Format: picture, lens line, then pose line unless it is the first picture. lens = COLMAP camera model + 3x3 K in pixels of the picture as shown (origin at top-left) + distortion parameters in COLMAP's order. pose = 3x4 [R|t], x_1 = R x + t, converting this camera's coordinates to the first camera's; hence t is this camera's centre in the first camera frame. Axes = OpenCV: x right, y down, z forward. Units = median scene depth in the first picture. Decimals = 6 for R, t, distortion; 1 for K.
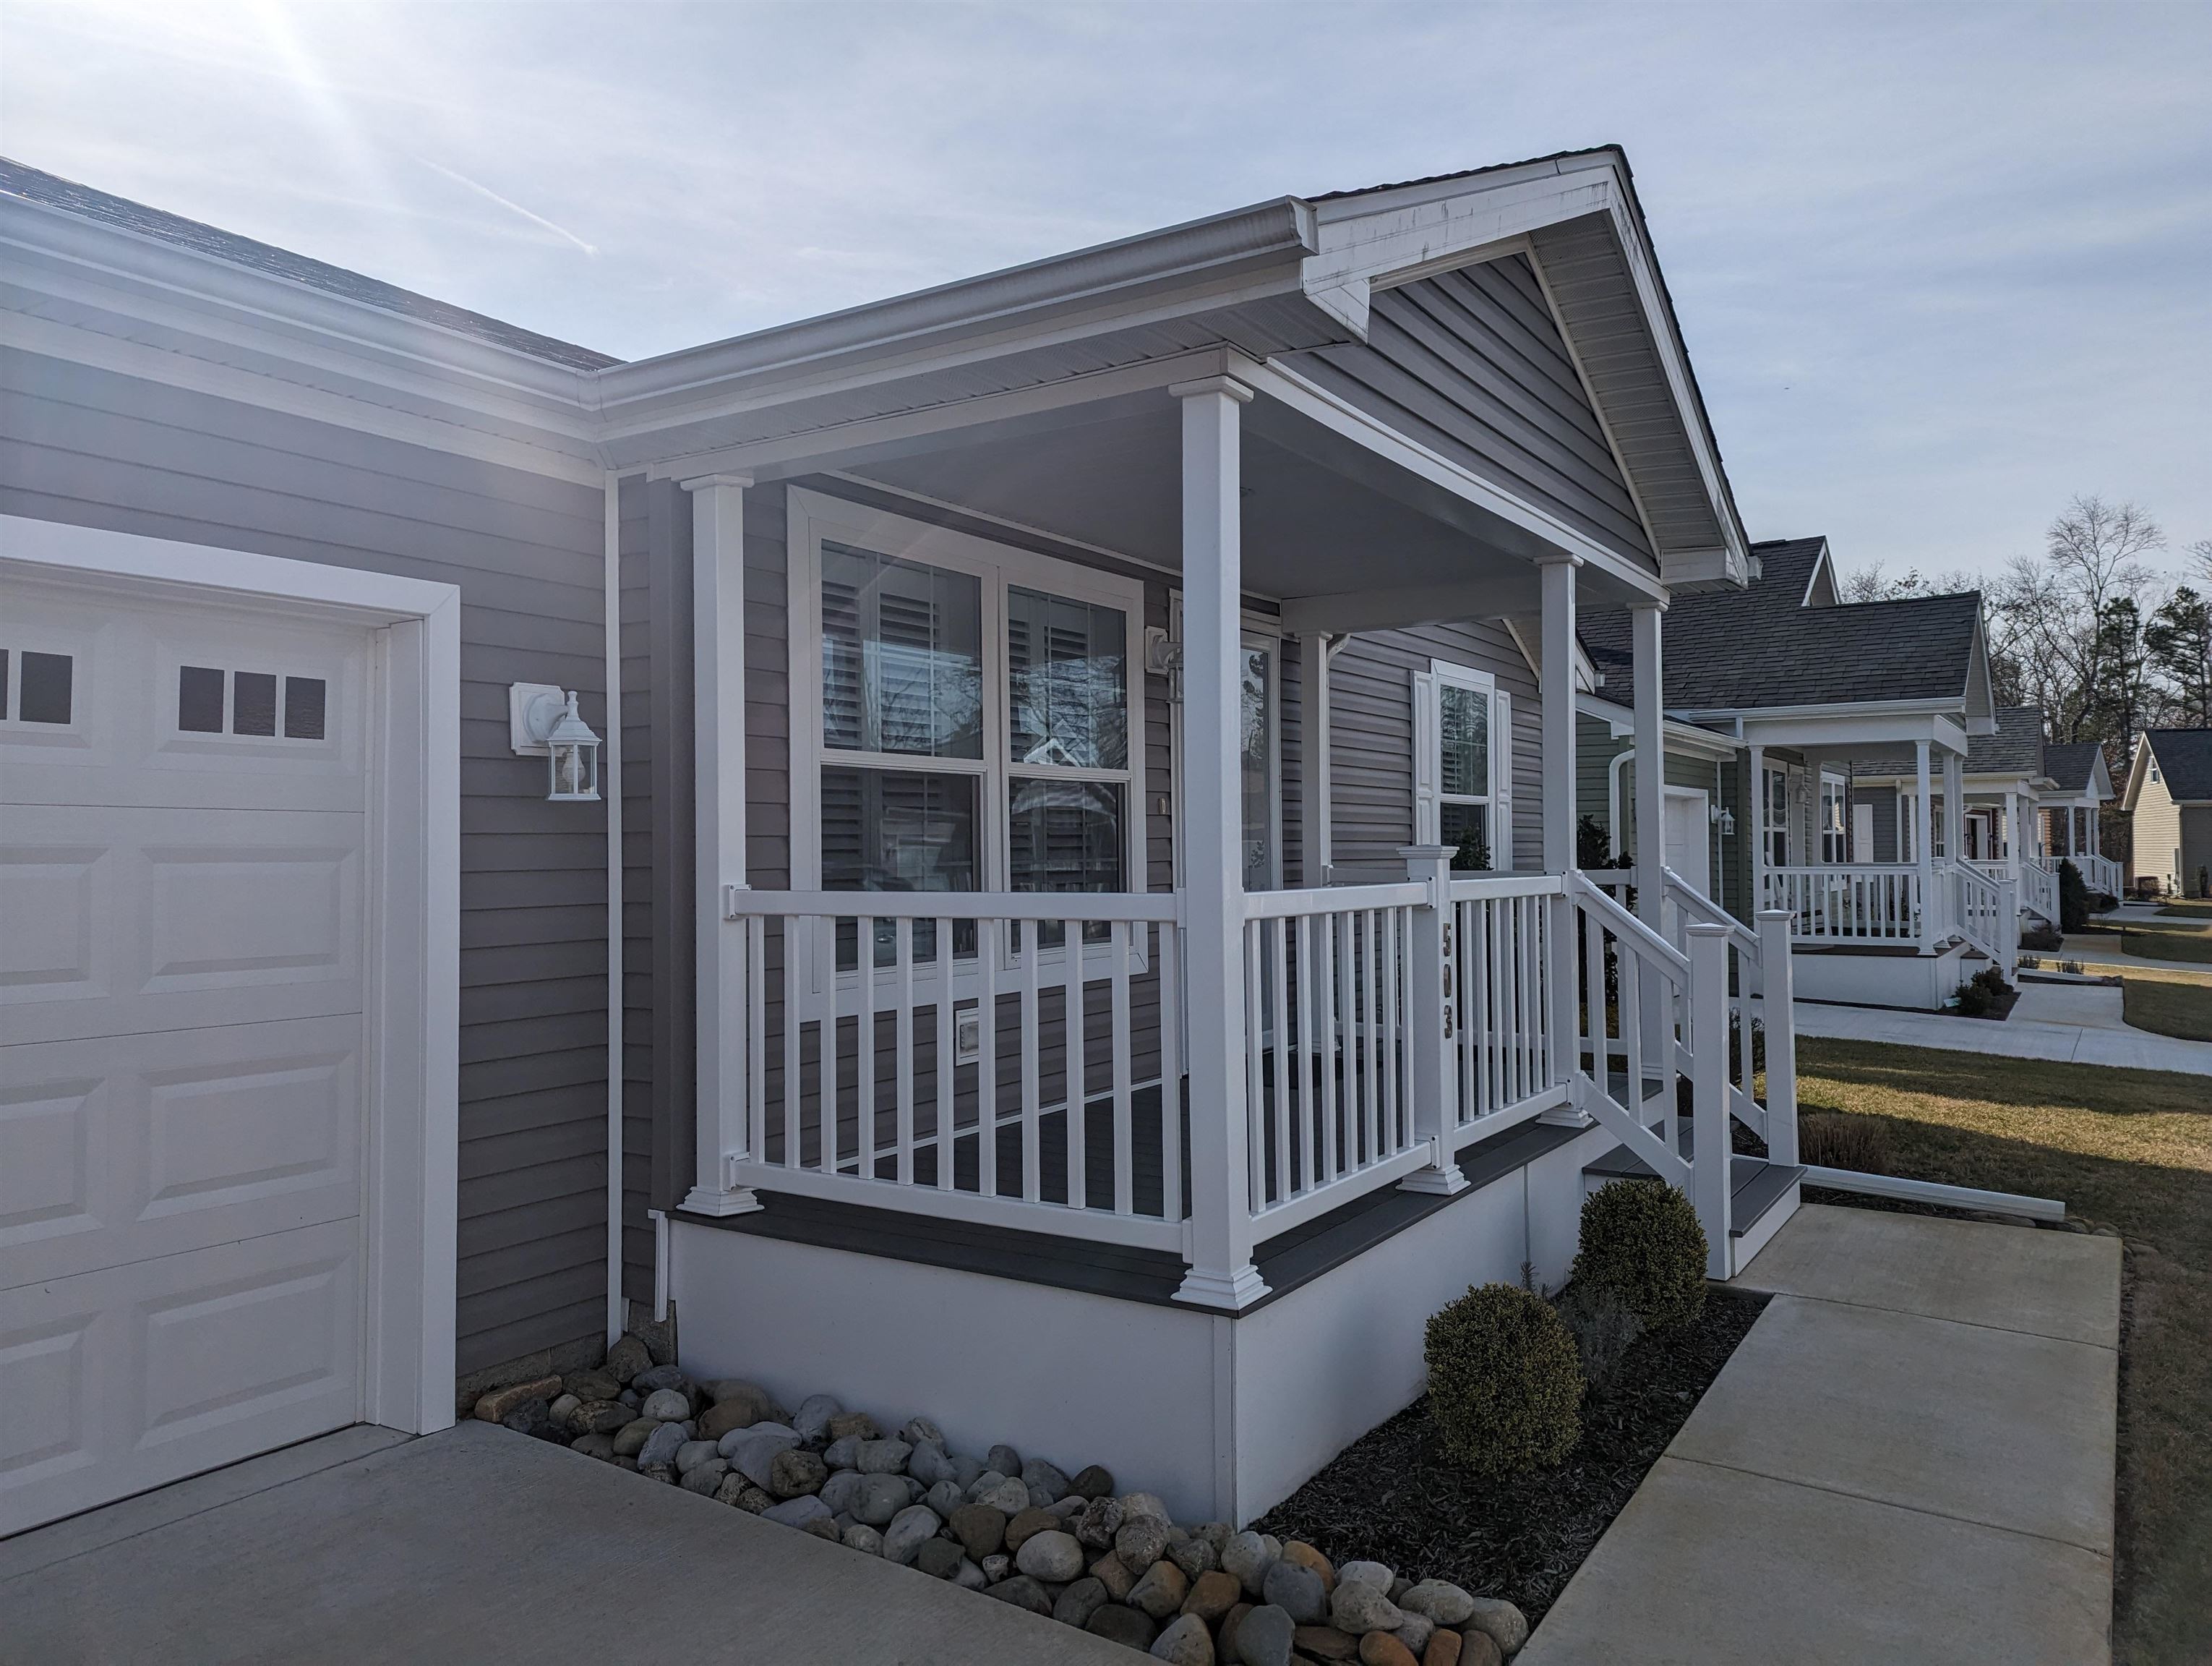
lens RADIAL K [[1554.5, 0, 1106.0], [0, 1554.5, 833.0], [0, 0, 1]] dist [0.078621, -0.109275]
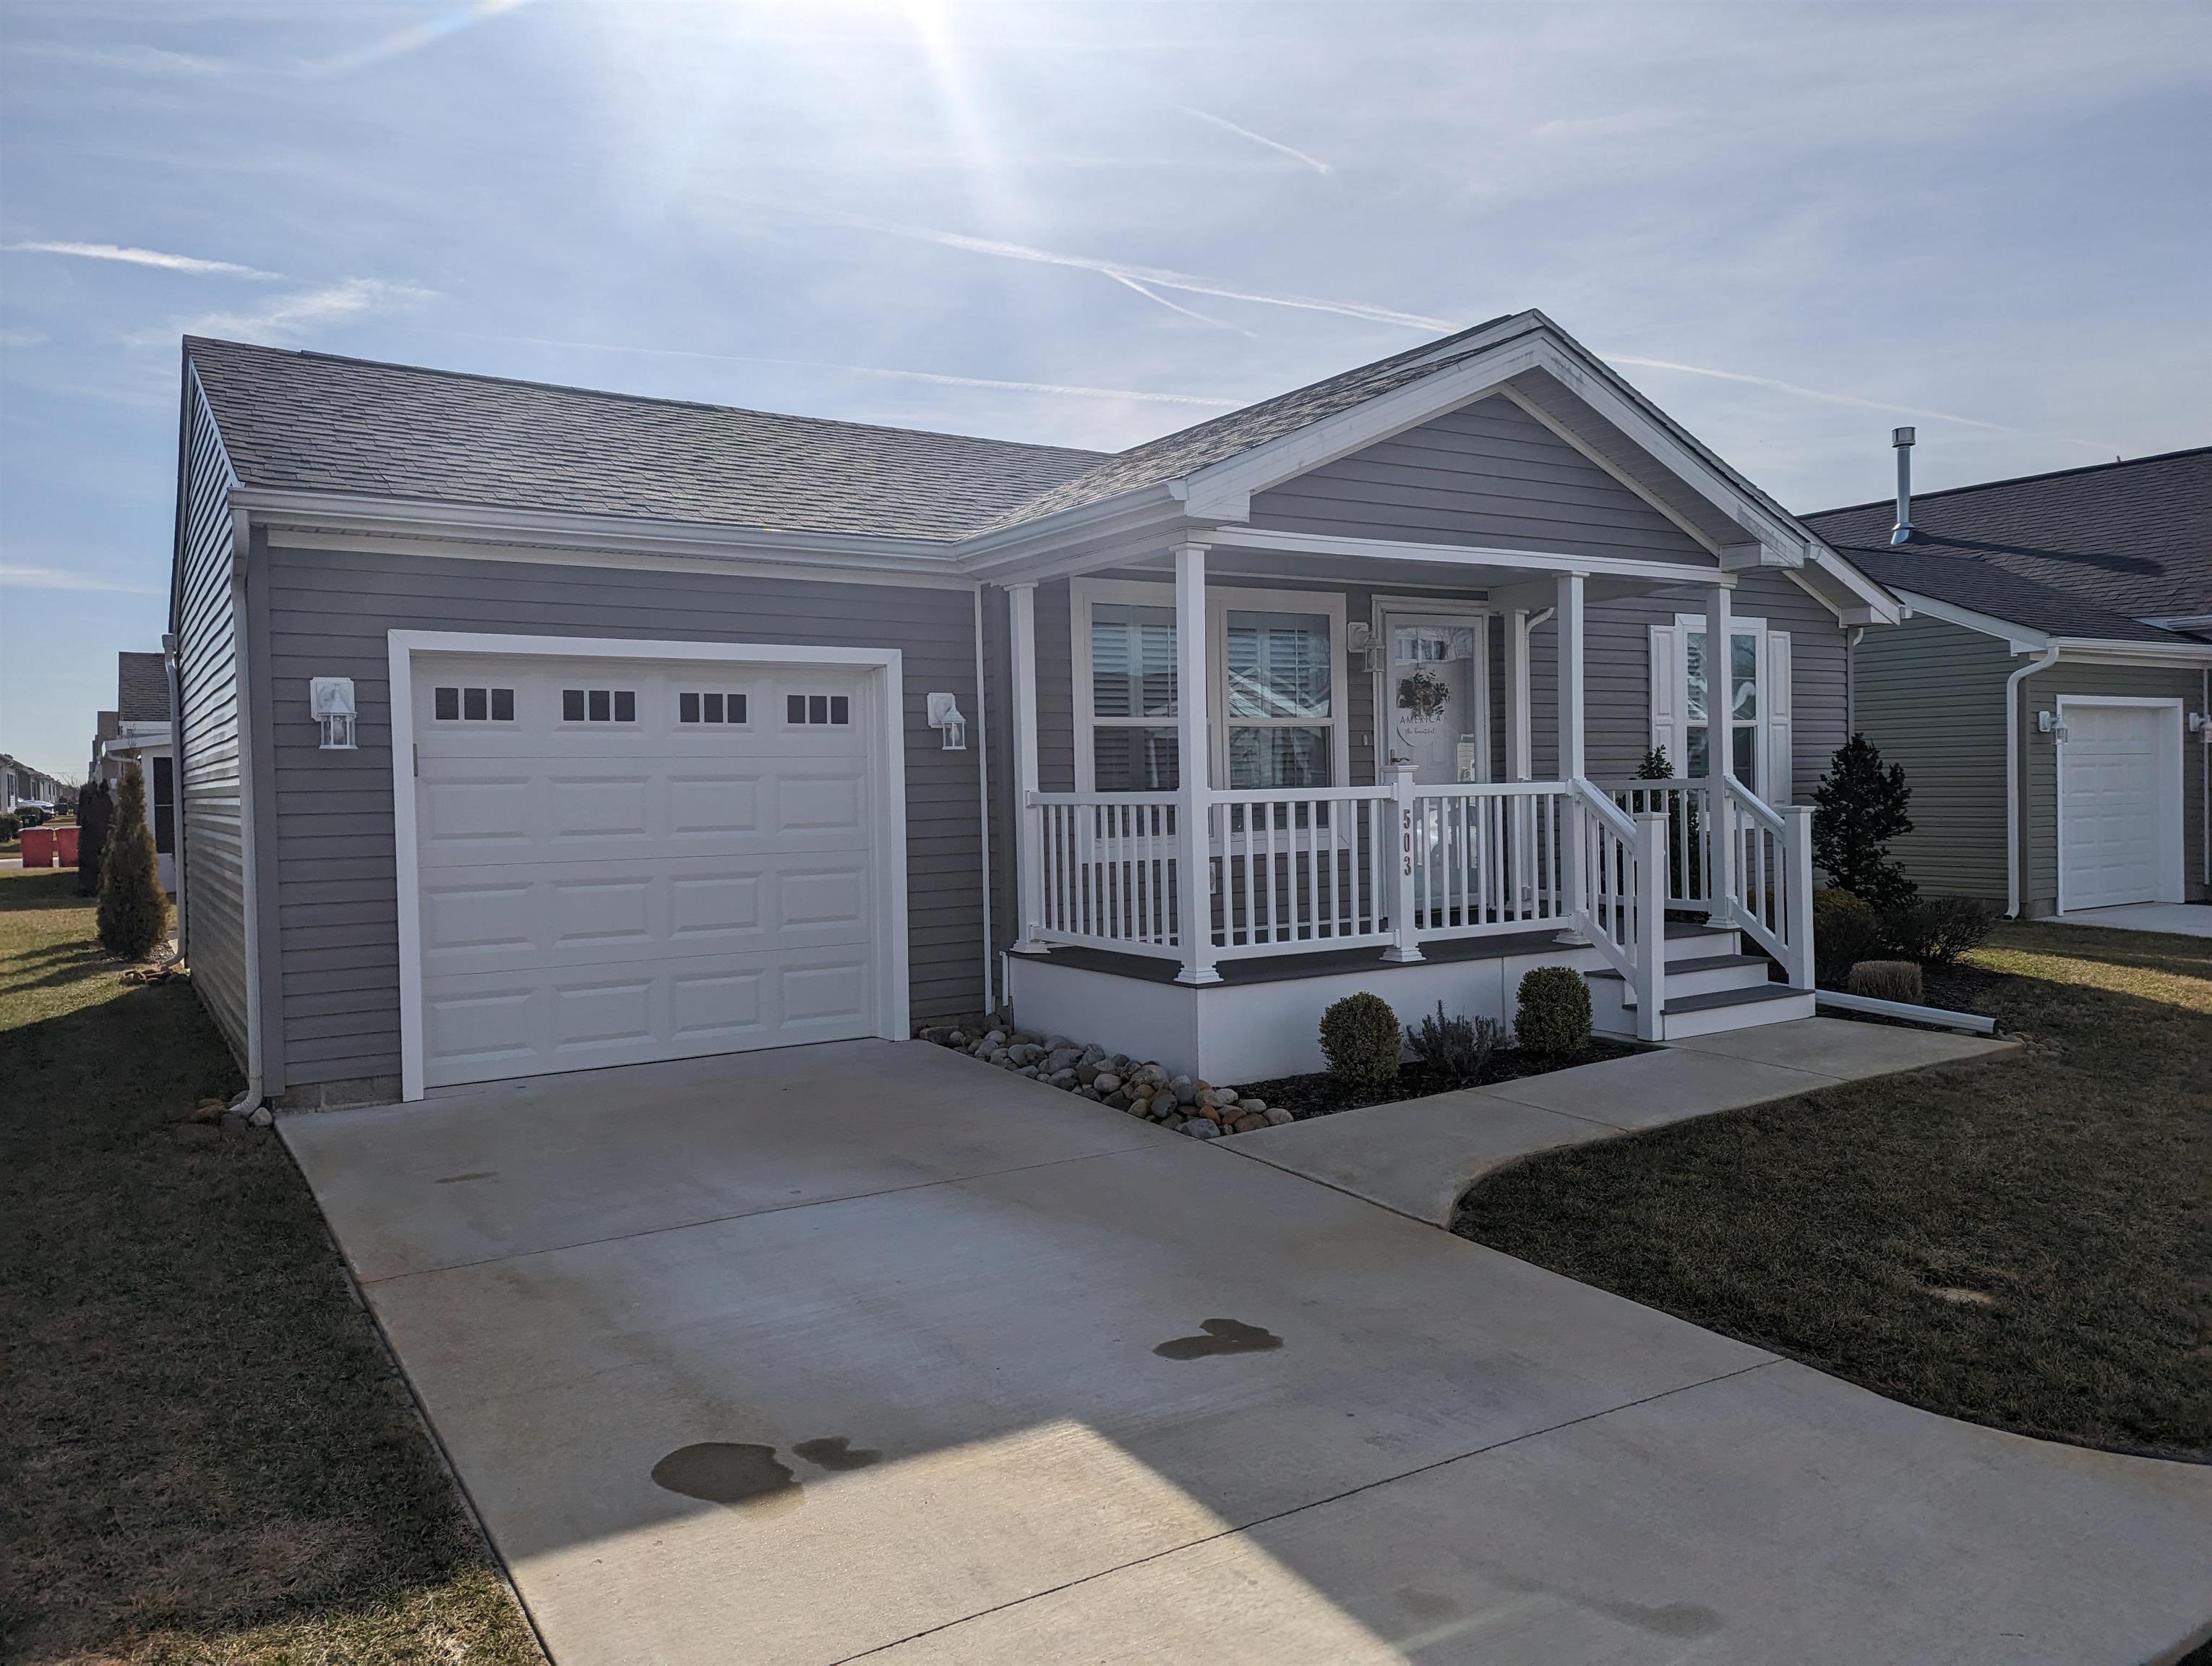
lens RADIAL K [[1549.7, 0, 1102.0], [0, 1549.7, 845.5], [0, 0, 1]] dist [0.075943, -0.082980]
pose [[0.911459, 0.007123, -0.411329, 0.656086], [0.017075, 0.998333, 0.055125, -0.003483], [0.411037, -0.057267, 0.909818, -0.762529]]
